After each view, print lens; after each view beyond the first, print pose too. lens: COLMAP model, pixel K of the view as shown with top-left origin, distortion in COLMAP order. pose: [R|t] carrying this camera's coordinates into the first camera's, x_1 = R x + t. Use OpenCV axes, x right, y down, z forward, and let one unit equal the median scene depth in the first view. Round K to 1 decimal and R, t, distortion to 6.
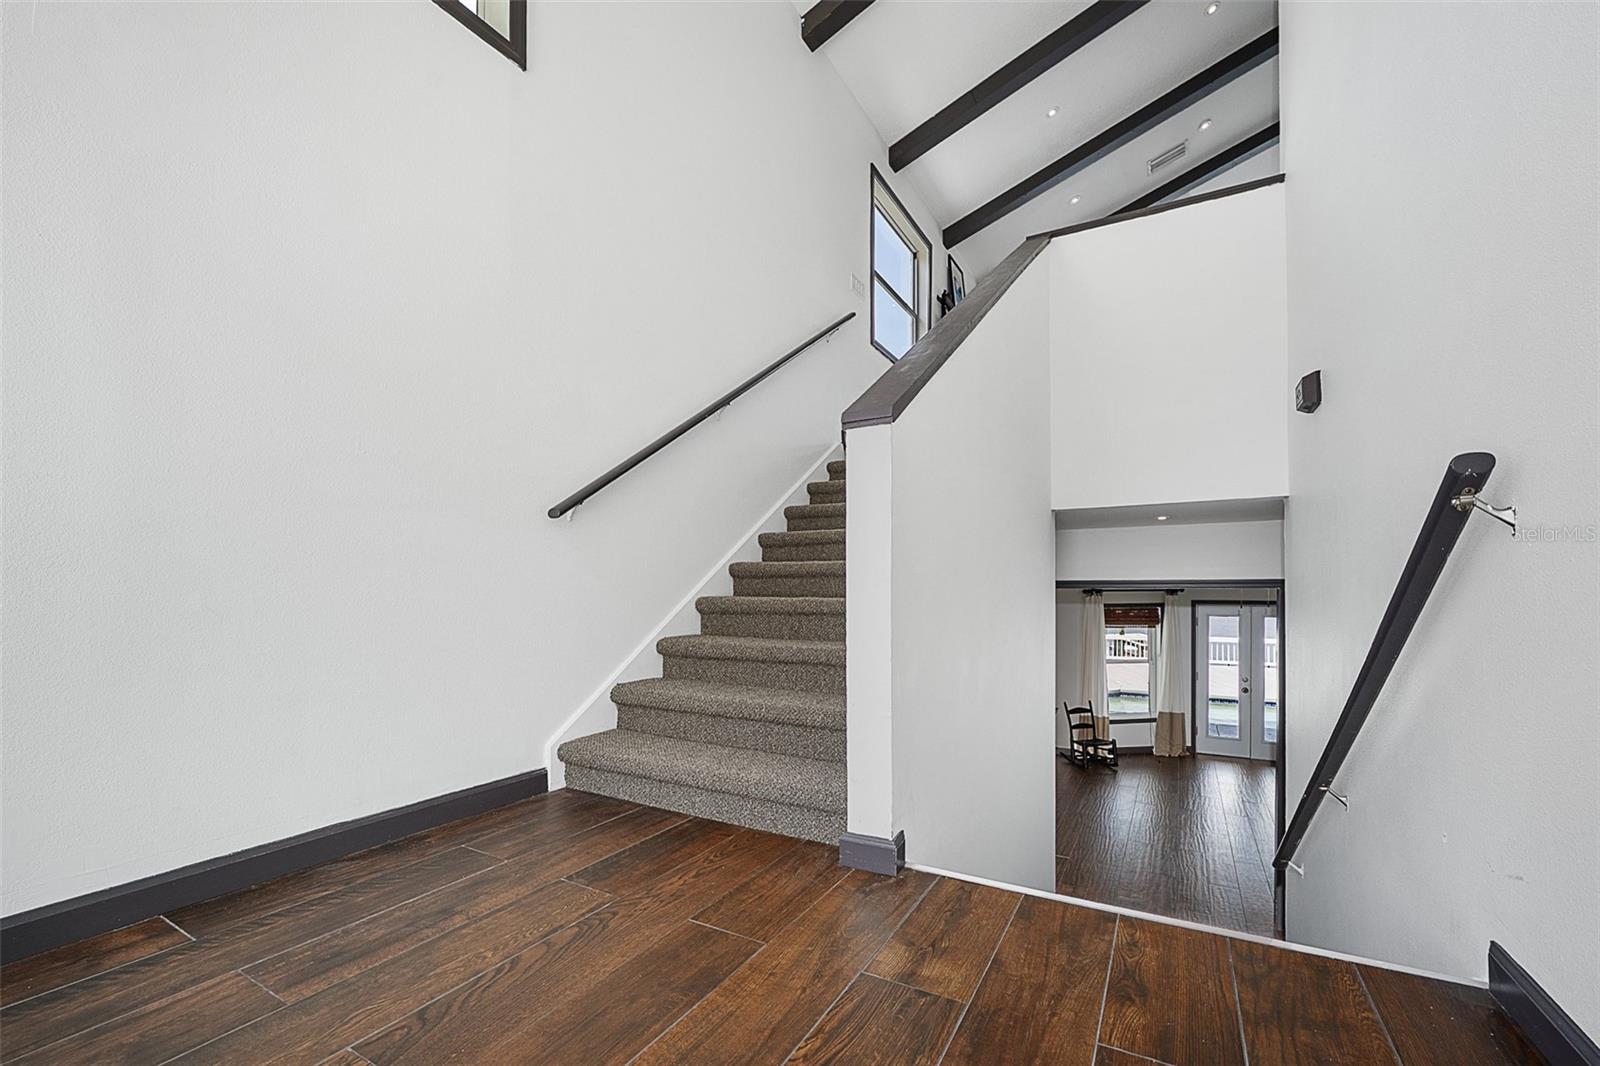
lens RADIAL K [[654.1, 0, 767.9], [0, 654.1, 601.1], [0, 0, 1]] dist [-0.013581, 0.000617]
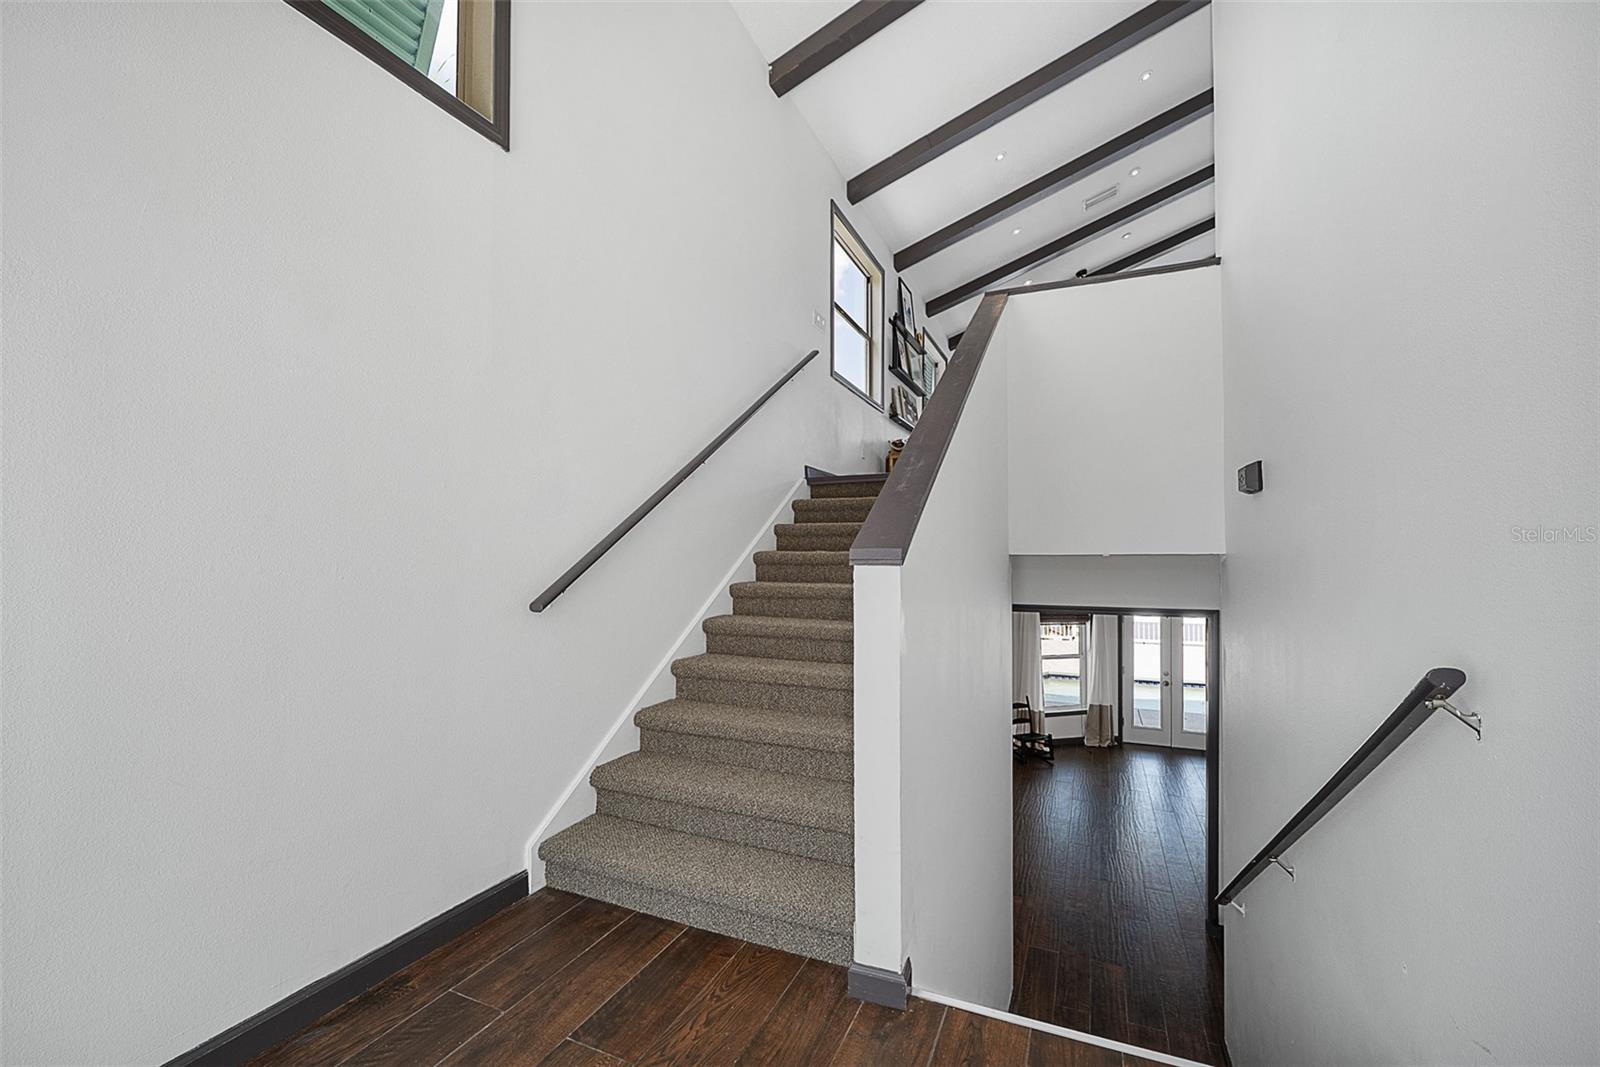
lens RADIAL K [[654.1, 0, 772.2], [0, 654.1, 563.4], [0, 0, 1]] dist [-0.013581, 0.000617]
pose [[0.994474, -0.000888, 0.104978, -0.069160], [0.002180, 0.999923, -0.012200, -0.155820], [-0.104959, 0.012362, 0.994400, 0.005214]]
